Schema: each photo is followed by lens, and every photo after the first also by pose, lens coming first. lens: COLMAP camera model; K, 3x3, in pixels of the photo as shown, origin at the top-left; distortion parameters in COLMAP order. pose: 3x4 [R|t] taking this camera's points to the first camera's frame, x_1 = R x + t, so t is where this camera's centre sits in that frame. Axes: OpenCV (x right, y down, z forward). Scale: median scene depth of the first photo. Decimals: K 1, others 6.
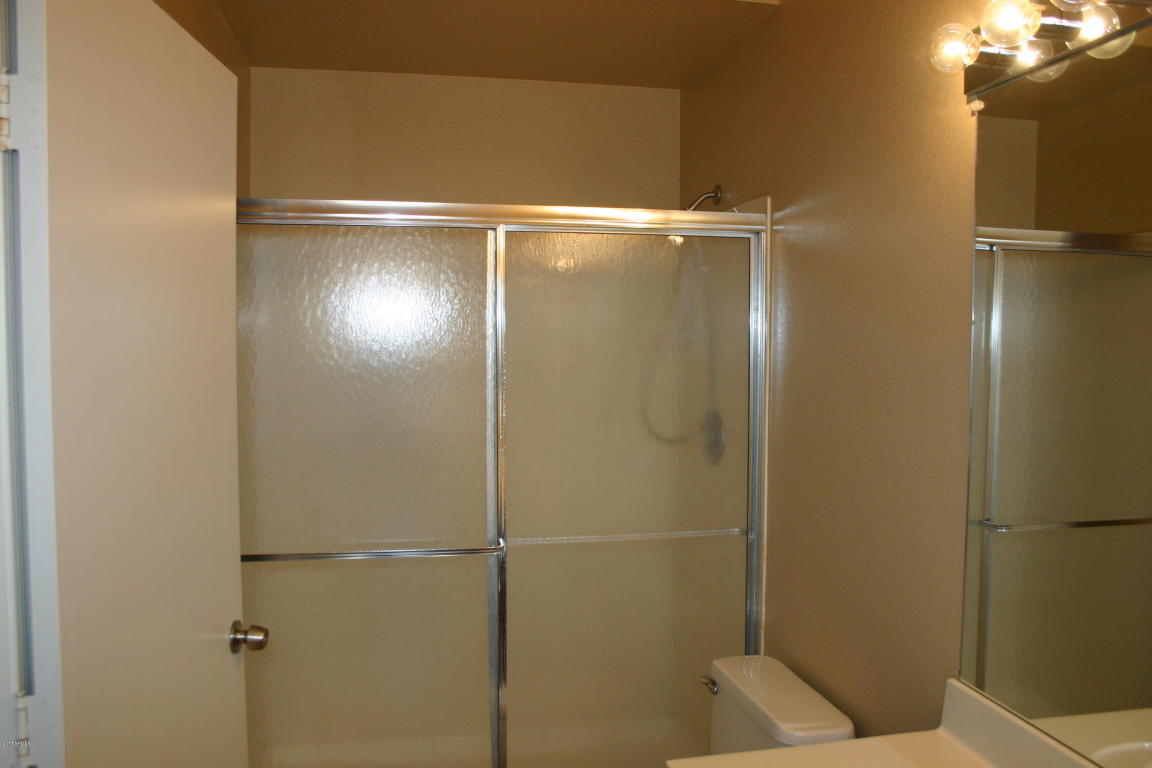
lens RADIAL K [[949.2, 0, 581.1], [0, 949.2, 382.3], [0, 0, 1]] dist [-0.149357, 0.127581]
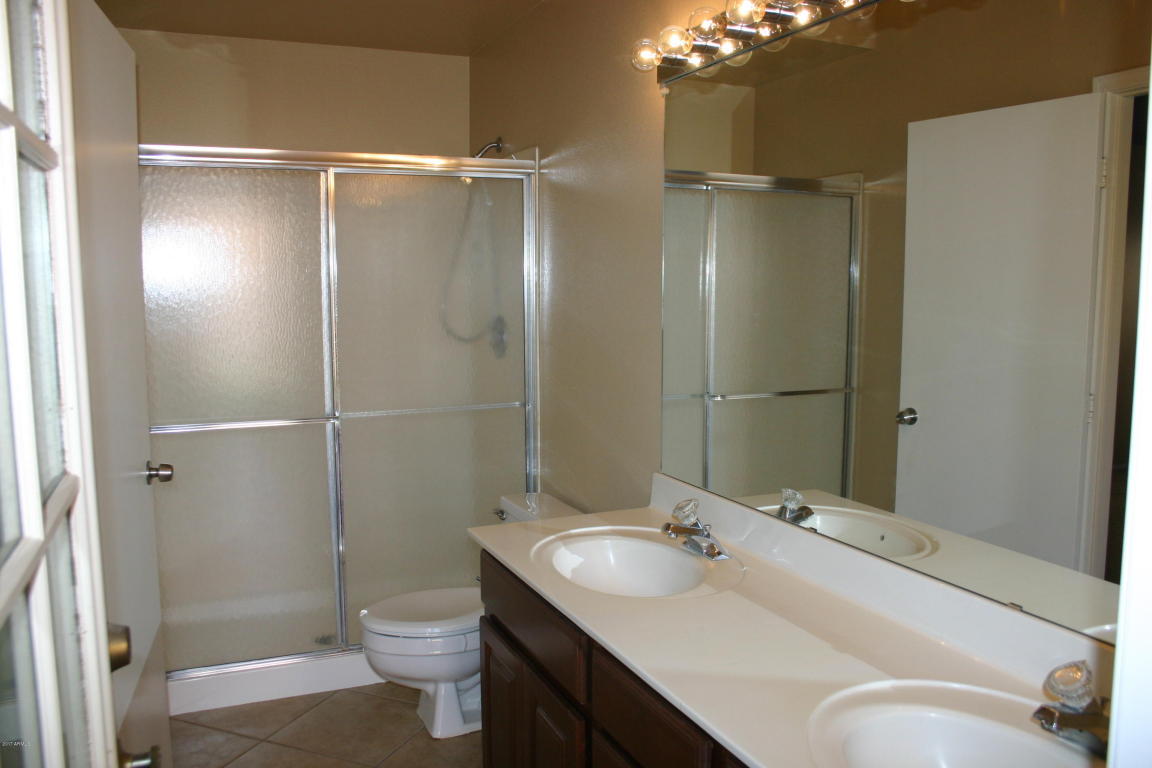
lens RADIAL K [[949.2, 0, 581.1], [0, 949.2, 382.3], [0, 0, 1]] dist [-0.149357, 0.127581]
pose [[0.977160, -0.029656, 0.210424, -0.027120], [0.016990, 0.997947, 0.061750, 0.051640], [-0.211824, -0.056765, 0.975658, -0.325662]]
